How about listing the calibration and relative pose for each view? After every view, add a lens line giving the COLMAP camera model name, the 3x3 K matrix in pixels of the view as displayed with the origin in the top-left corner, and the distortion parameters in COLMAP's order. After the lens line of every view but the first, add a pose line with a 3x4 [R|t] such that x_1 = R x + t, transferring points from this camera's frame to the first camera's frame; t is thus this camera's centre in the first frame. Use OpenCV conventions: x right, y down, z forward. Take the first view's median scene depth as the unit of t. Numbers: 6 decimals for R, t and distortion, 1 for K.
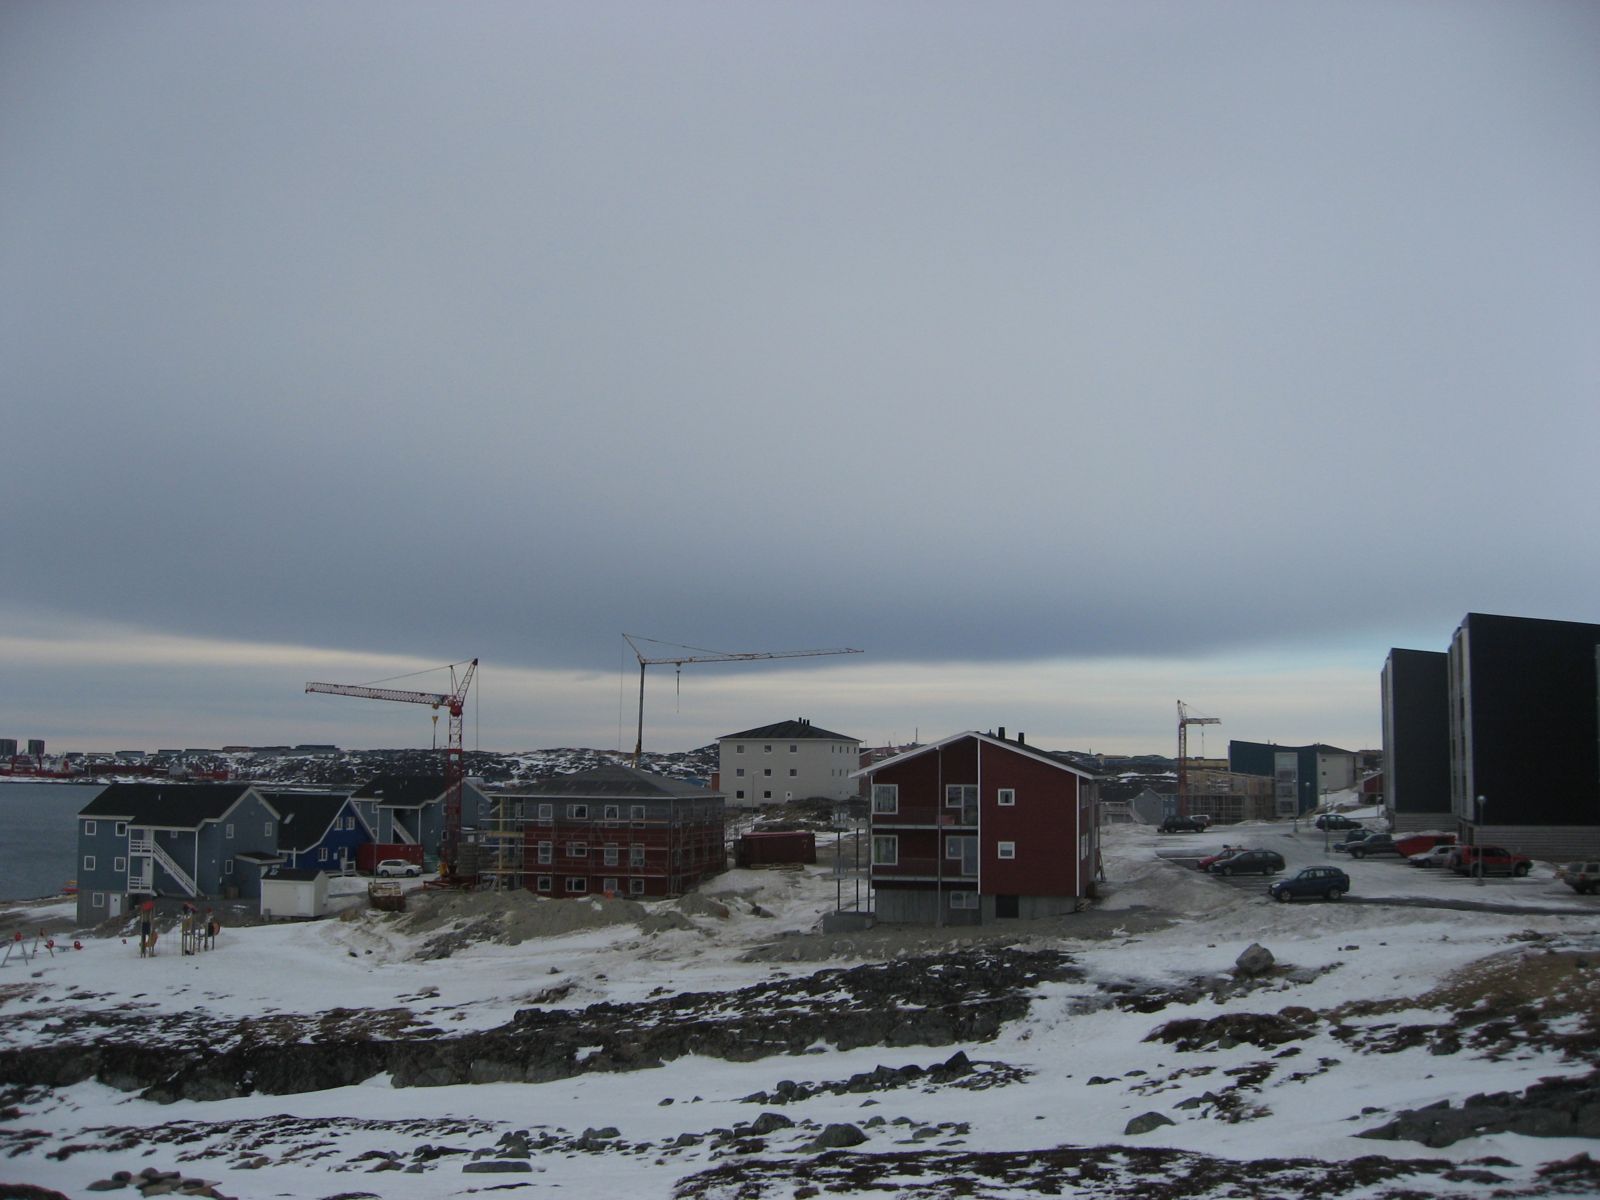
lens RADIAL K [[1654.0, 0, 779.2], [0, 1654.0, 599.9], [0, 0, 1]] dist [-0.152409, 0.122057]
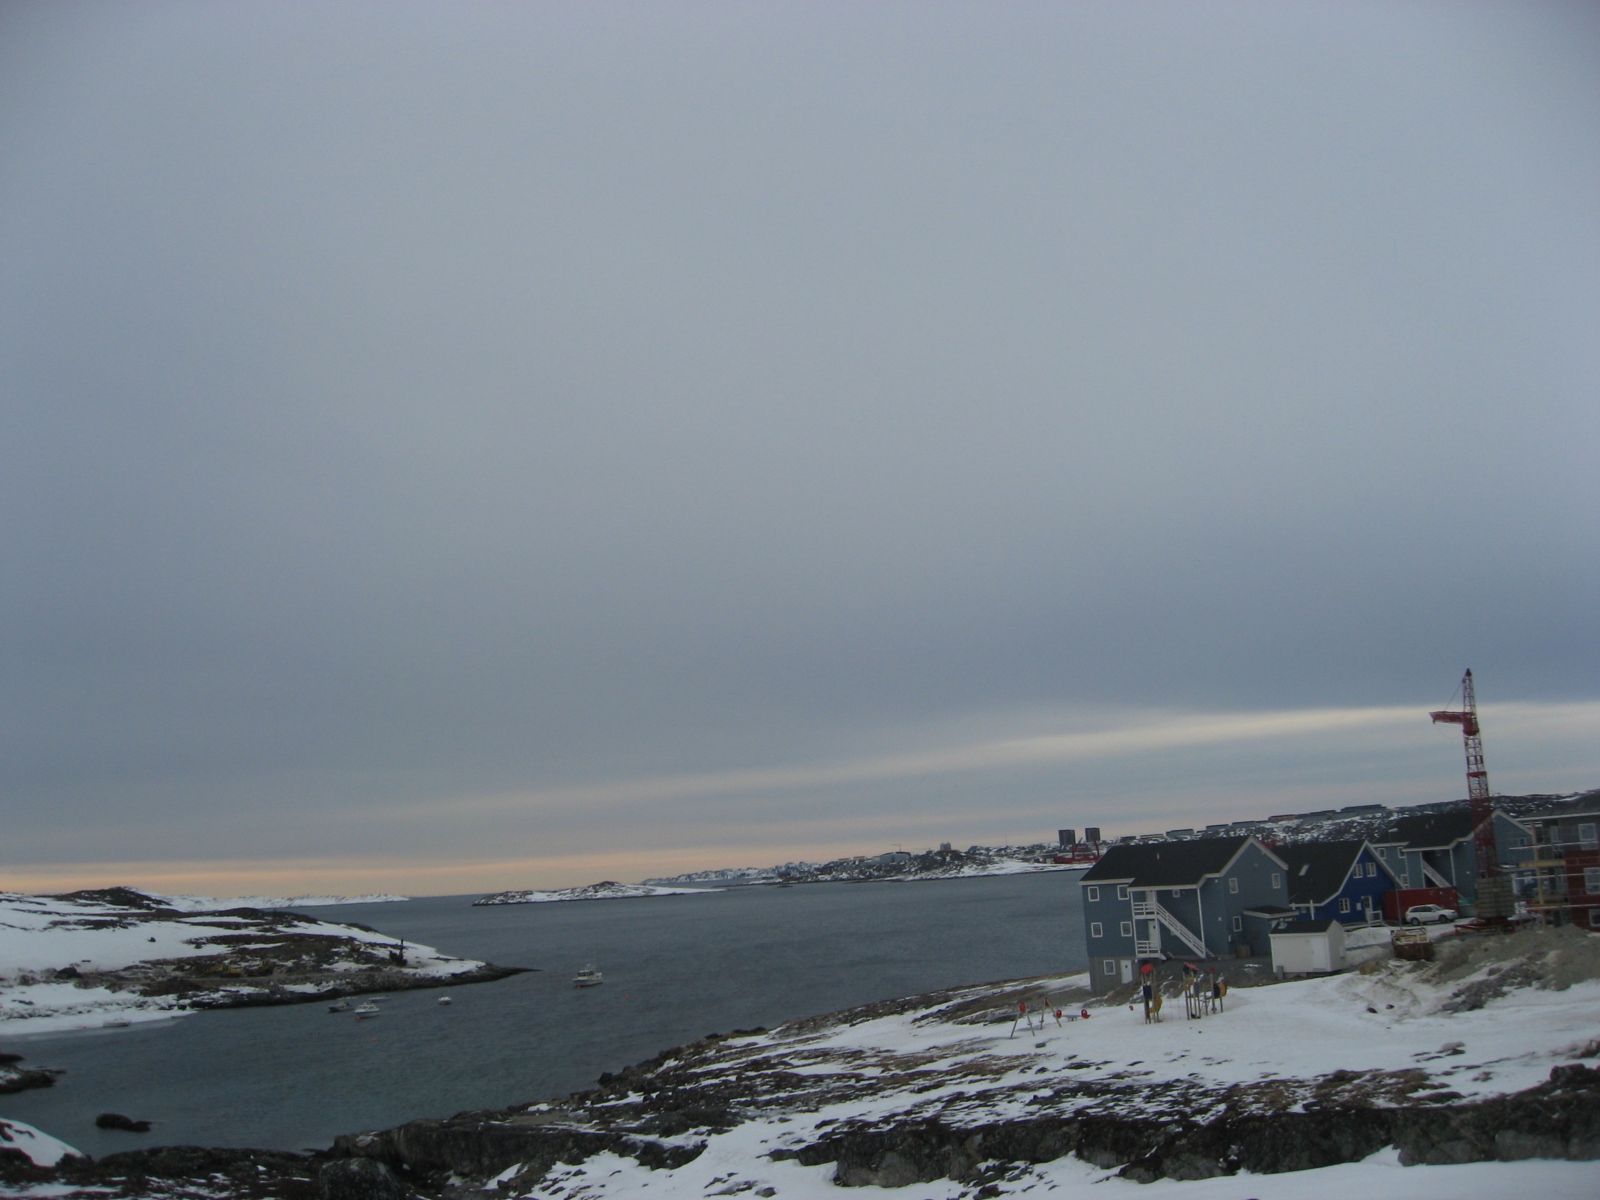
lens RADIAL K [[1654.0, 0, 779.2], [0, 1654.0, 599.9], [0, 0, 1]] dist [-0.152409, 0.122057]
pose [[0.811391, -0.152692, -0.564207, 0.004442], [0.129256, 0.988251, -0.081567, 0.030435], [0.570033, -0.006745, 0.821594, 0.110520]]
